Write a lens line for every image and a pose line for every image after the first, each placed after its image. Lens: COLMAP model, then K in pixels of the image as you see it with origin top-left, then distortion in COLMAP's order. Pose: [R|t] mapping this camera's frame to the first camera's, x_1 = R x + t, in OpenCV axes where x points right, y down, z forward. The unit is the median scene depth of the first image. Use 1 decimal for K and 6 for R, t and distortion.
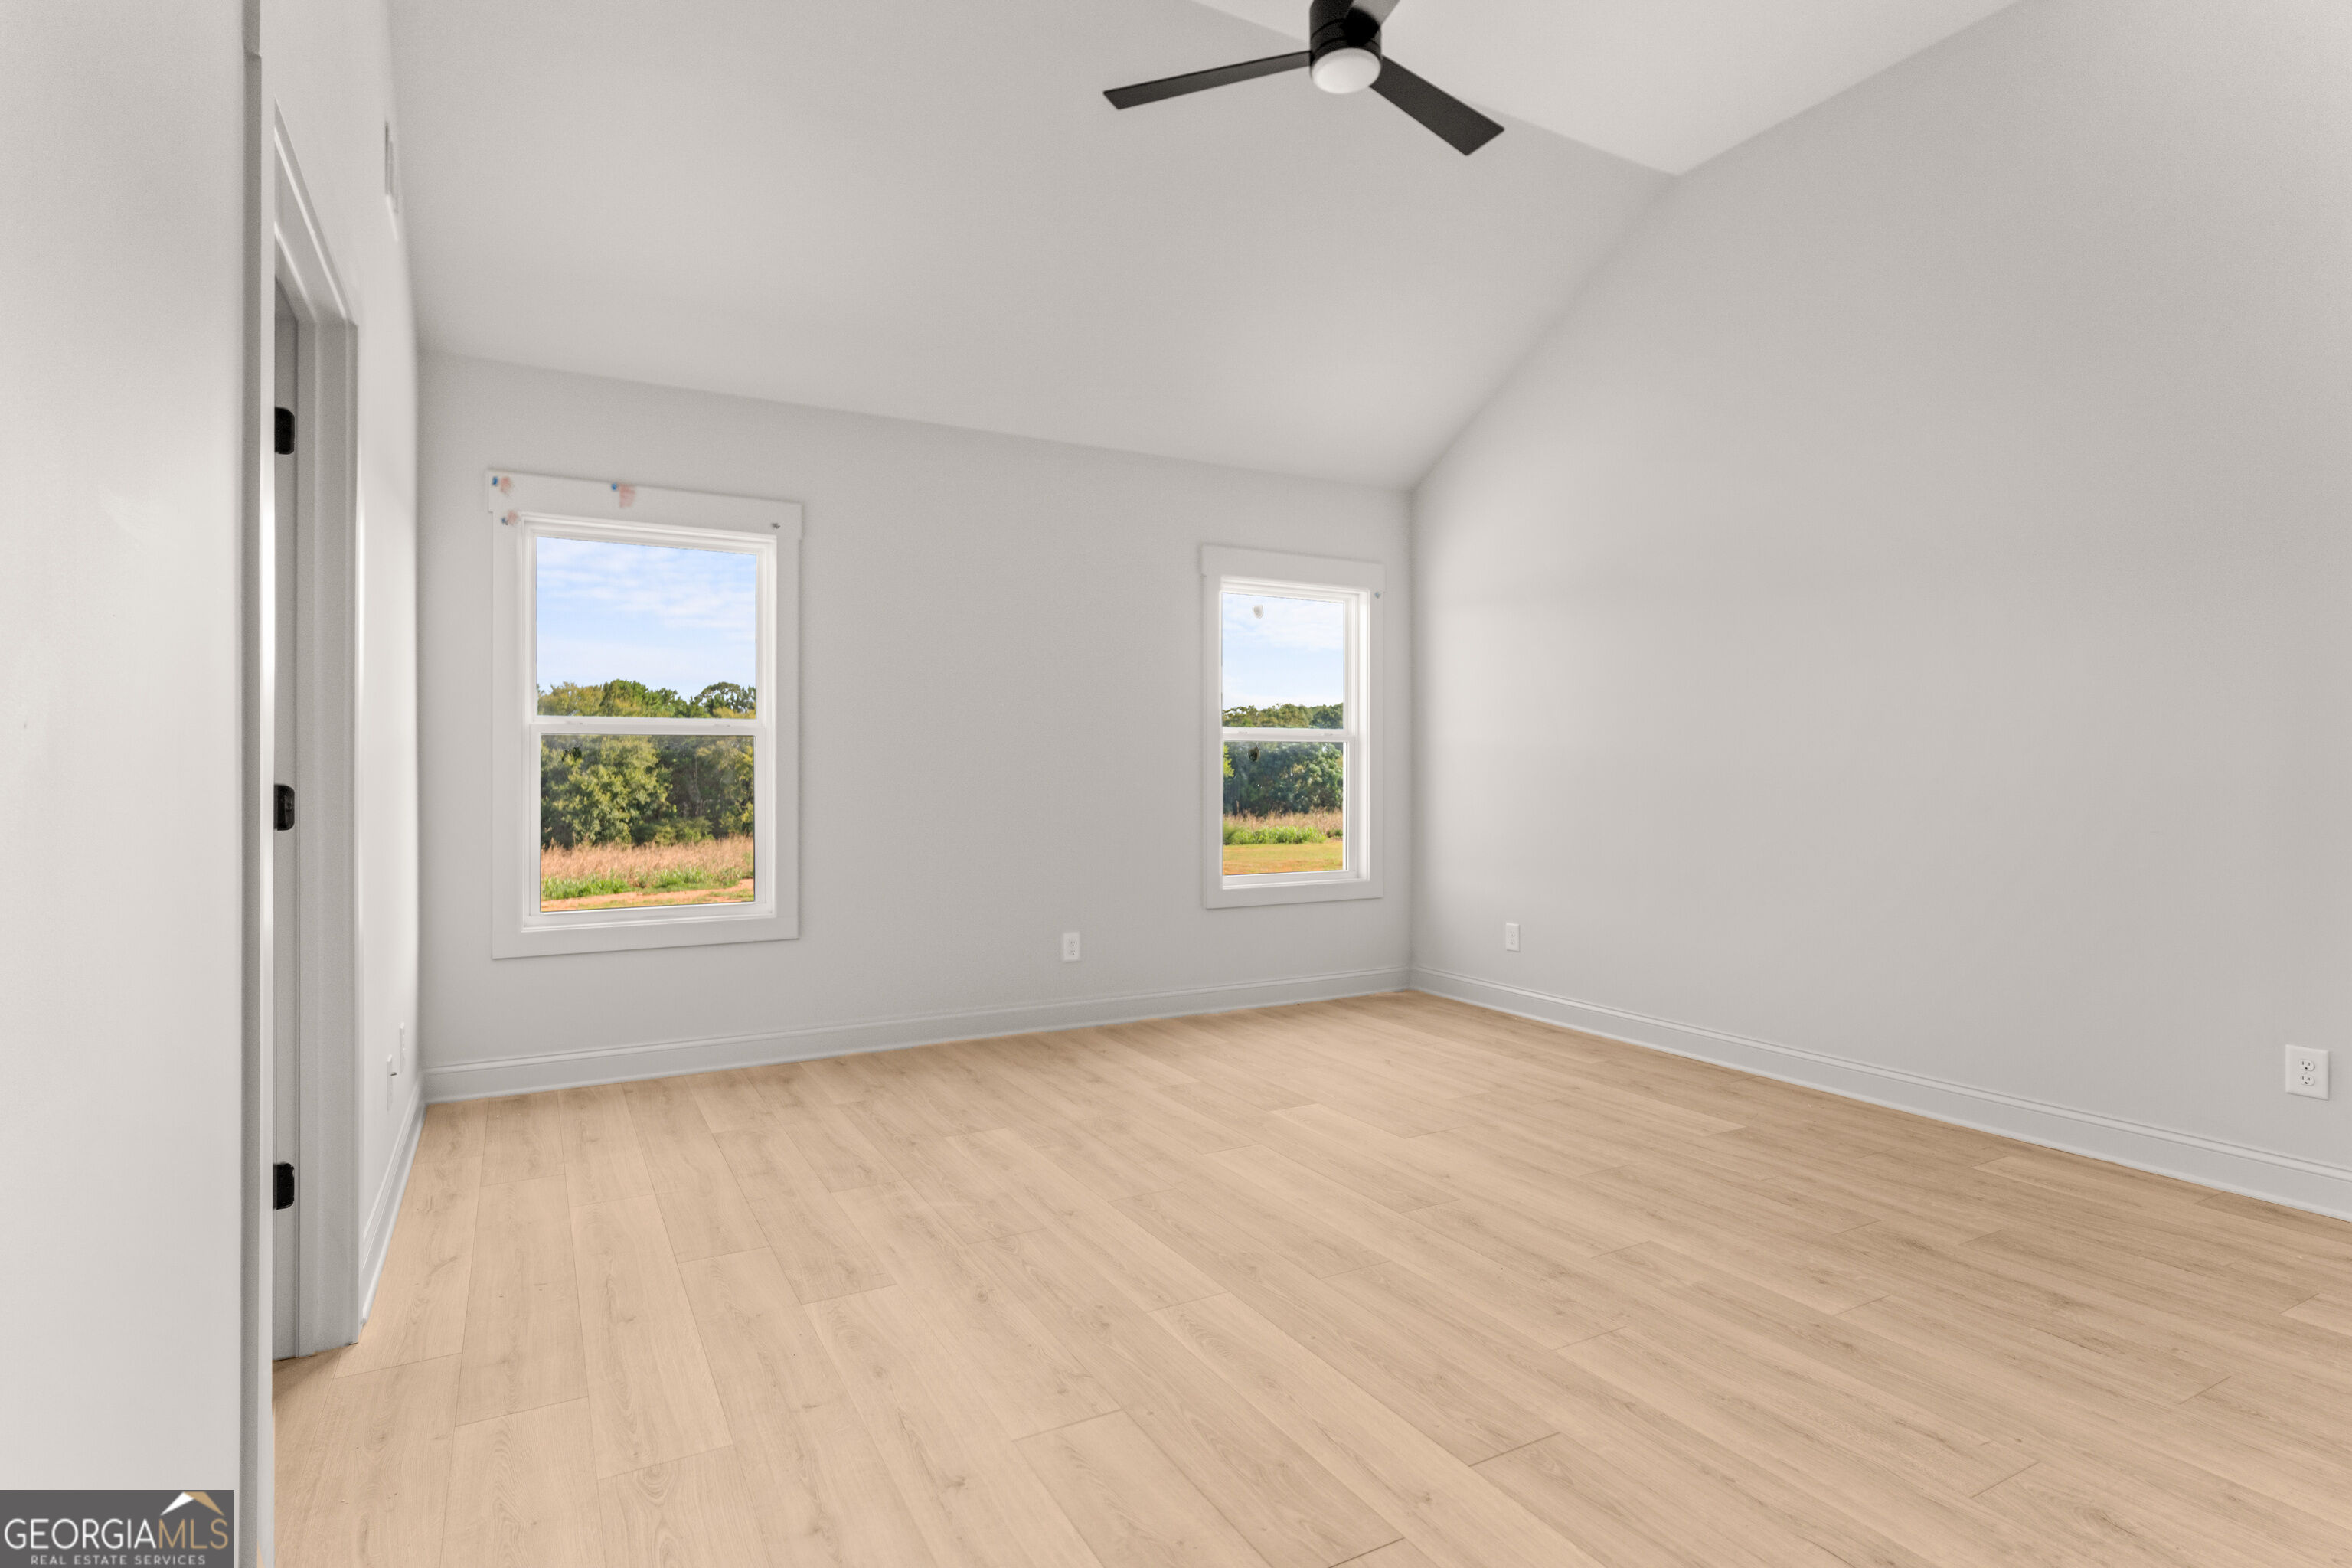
lens RADIAL K [[1172.5, 0, 1176.0], [0, 1172.5, 784.0], [0, 0, 1]] dist [0.001432, 0.001450]
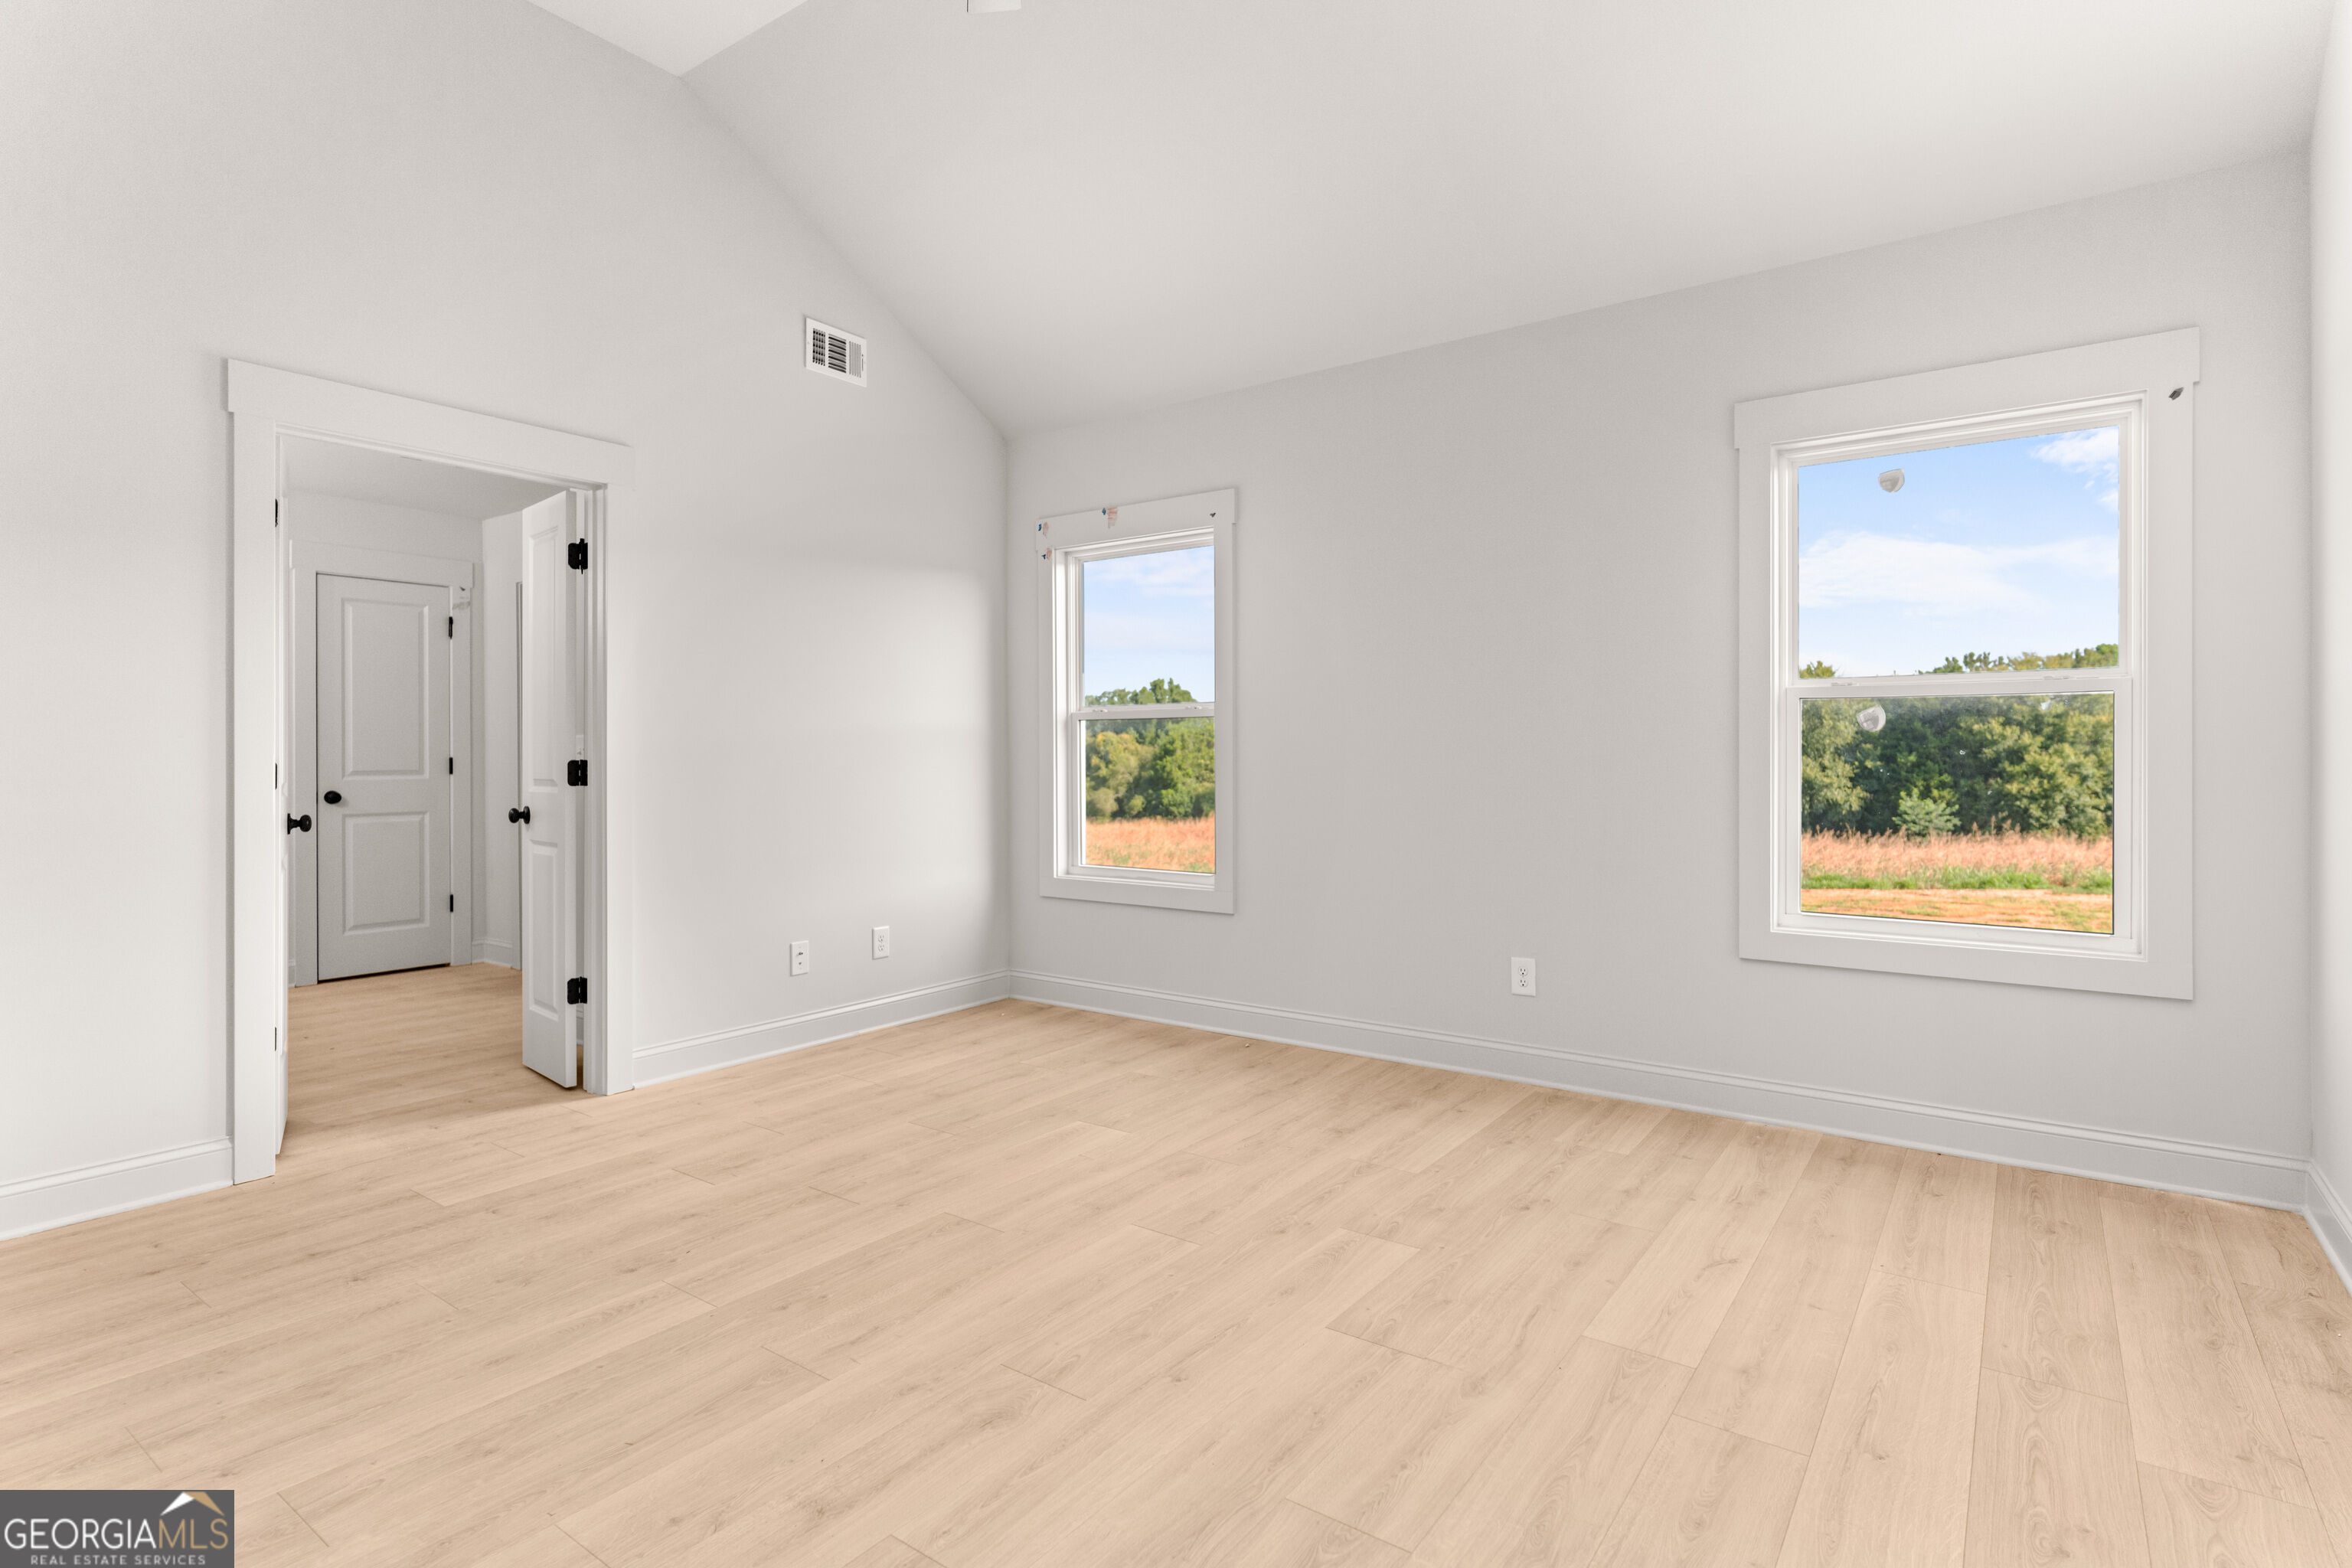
lens RADIAL K [[1172.5, 0, 1176.0], [0, 1172.5, 784.0], [0, 0, 1]] dist [0.001432, 0.001450]
pose [[0.422705, 0.022180, -0.905996, 0.085979], [-0.006721, 0.999750, 0.021339, -0.000584], [0.906242, -0.002931, 0.422749, 0.077595]]
